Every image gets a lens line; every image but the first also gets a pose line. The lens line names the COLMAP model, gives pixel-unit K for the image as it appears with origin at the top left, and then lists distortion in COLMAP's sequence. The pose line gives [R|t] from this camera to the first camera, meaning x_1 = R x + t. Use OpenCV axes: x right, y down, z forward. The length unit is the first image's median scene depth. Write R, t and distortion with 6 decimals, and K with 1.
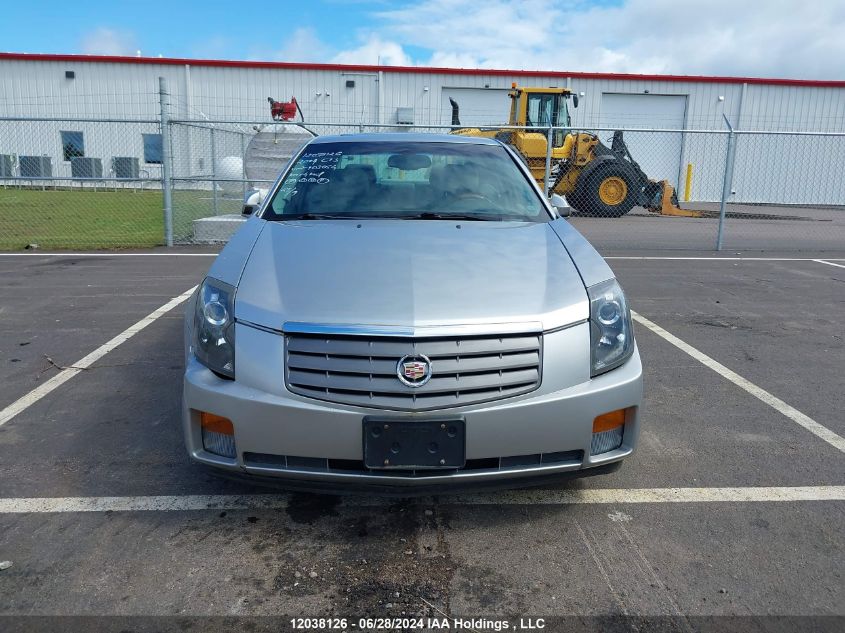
lens RADIAL K [[653.9, 0, 422.5], [0, 653.9, 316.5], [0, 0, 1]] dist [0.034241, -0.056158]
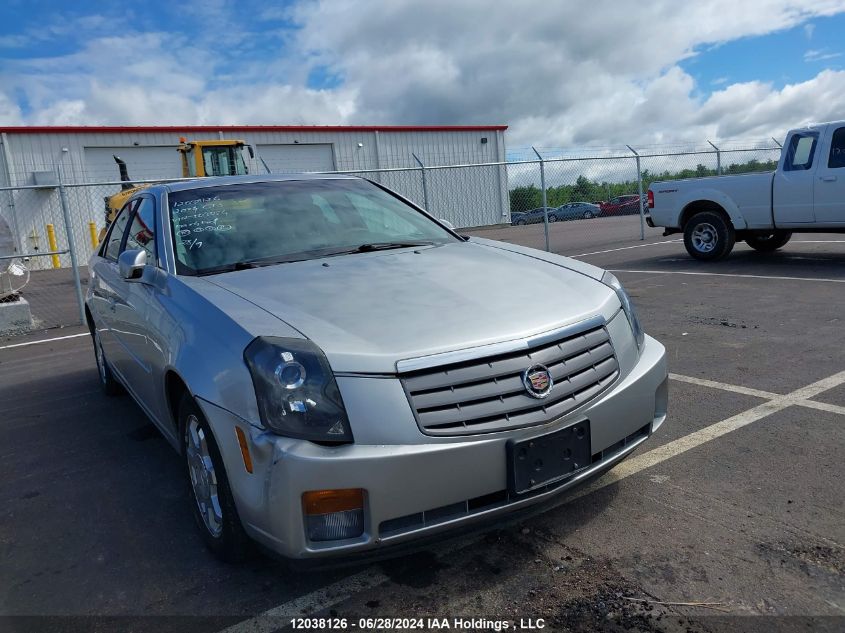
lens RADIAL K [[651.7, 0, 422.5], [0, 651.7, 316.5], [0, 0, 1]] dist [-0.011901, -0.001432]
pose [[0.865782, -0.171336, 0.470177, -0.499759], [0.205251, 0.978476, -0.021383, -0.022348], [-0.456393, 0.115017, 0.882313, 0.171968]]
